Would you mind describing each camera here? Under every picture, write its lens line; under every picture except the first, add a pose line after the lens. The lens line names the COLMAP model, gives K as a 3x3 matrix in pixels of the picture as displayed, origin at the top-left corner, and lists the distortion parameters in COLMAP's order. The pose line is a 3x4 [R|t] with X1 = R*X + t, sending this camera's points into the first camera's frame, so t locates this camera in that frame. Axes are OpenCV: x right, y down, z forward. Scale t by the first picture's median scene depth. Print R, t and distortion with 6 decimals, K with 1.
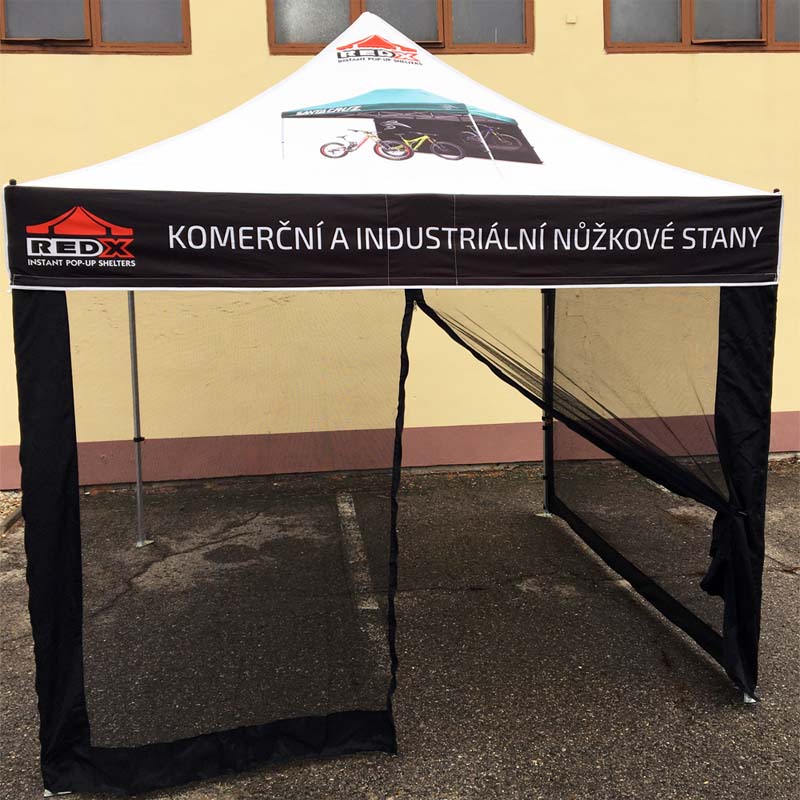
lens RADIAL K [[1088.6, 0, 400.0], [0, 1088.6, 400.0], [0, 0, 1]] dist [-0.071443, -0.007611]
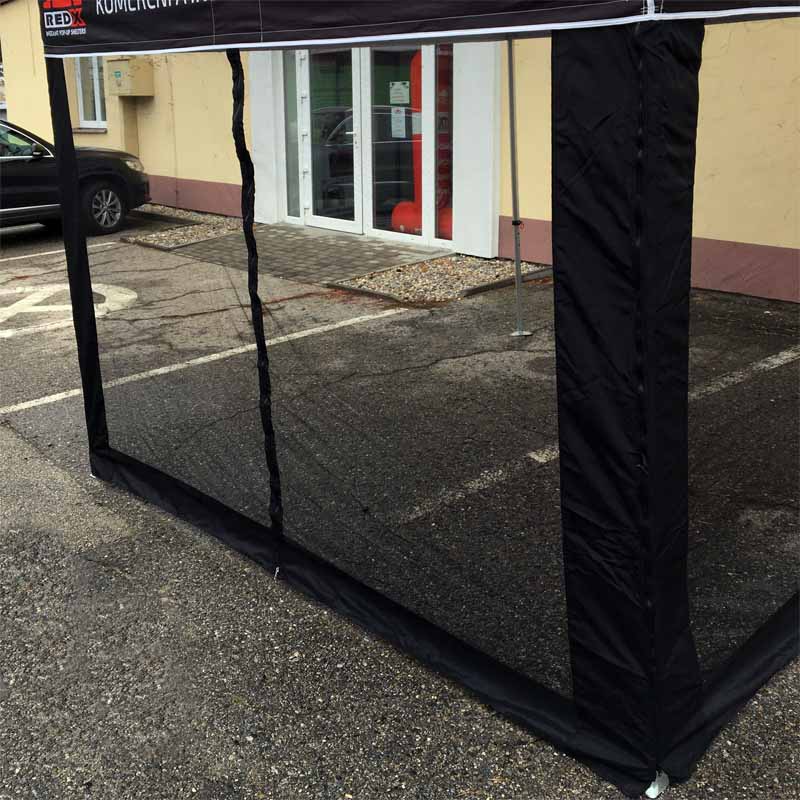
lens RADIAL K [[1088.6, 0, 400.0], [0, 1088.6, 400.0], [0, 0, 1]] dist [-0.071443, -0.007611]
pose [[0.406792, 0.259643, -0.875846, 0.848895], [-0.089882, 0.965482, 0.244469, -0.055540], [0.909088, -0.020726, 0.416087, 0.766994]]
